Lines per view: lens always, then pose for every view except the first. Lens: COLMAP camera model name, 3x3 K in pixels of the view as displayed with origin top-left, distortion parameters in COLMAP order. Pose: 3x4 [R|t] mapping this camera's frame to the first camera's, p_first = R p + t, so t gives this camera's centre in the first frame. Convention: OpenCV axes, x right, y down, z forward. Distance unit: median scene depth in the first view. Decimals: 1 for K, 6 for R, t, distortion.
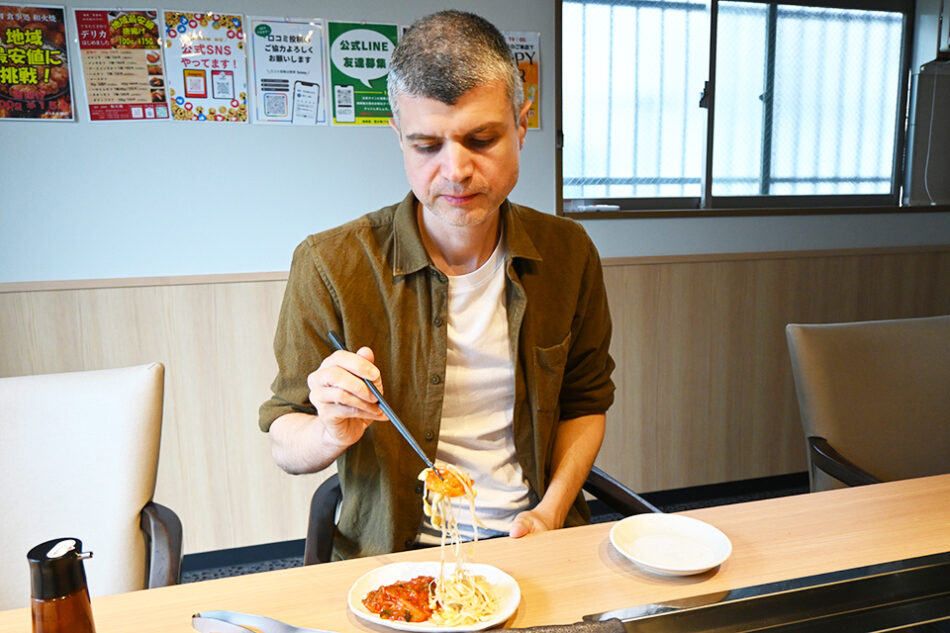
lens RADIAL K [[704.1, 0, 469.4], [0, 704.1, 314.6], [0, 0, 1]] dist [-0.002767, -0.002516]
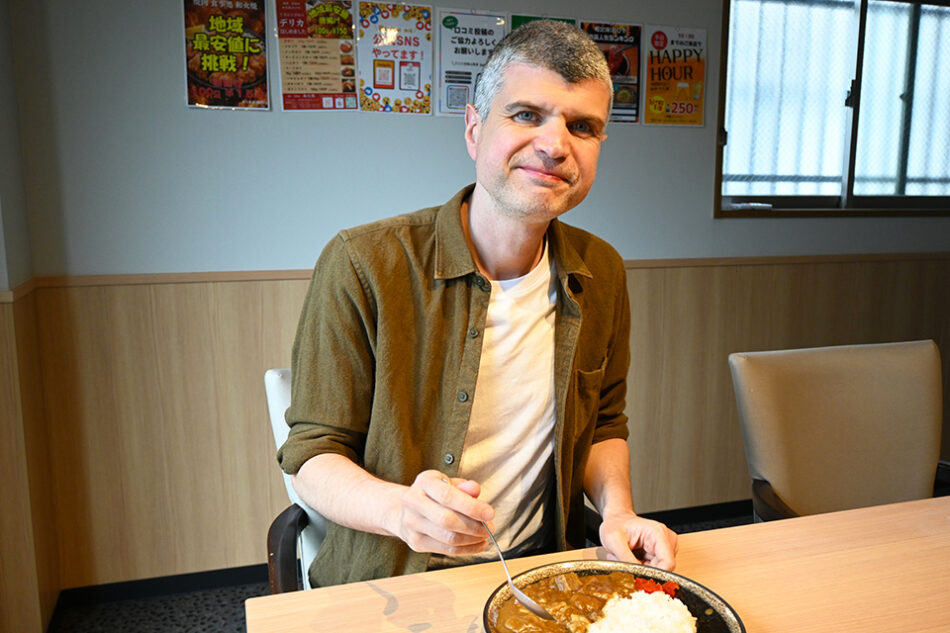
lens RADIAL K [[785.8, 0, 402.7], [0, 785.8, 320.3], [0, 0, 1]] dist [-0.016434, 0.041473]
pose [[0.999390, 0.009708, 0.033537, -0.396923], [-0.009562, 0.999944, -0.004515, 0.022964], [-0.033579, 0.004192, 0.999427, -0.104888]]
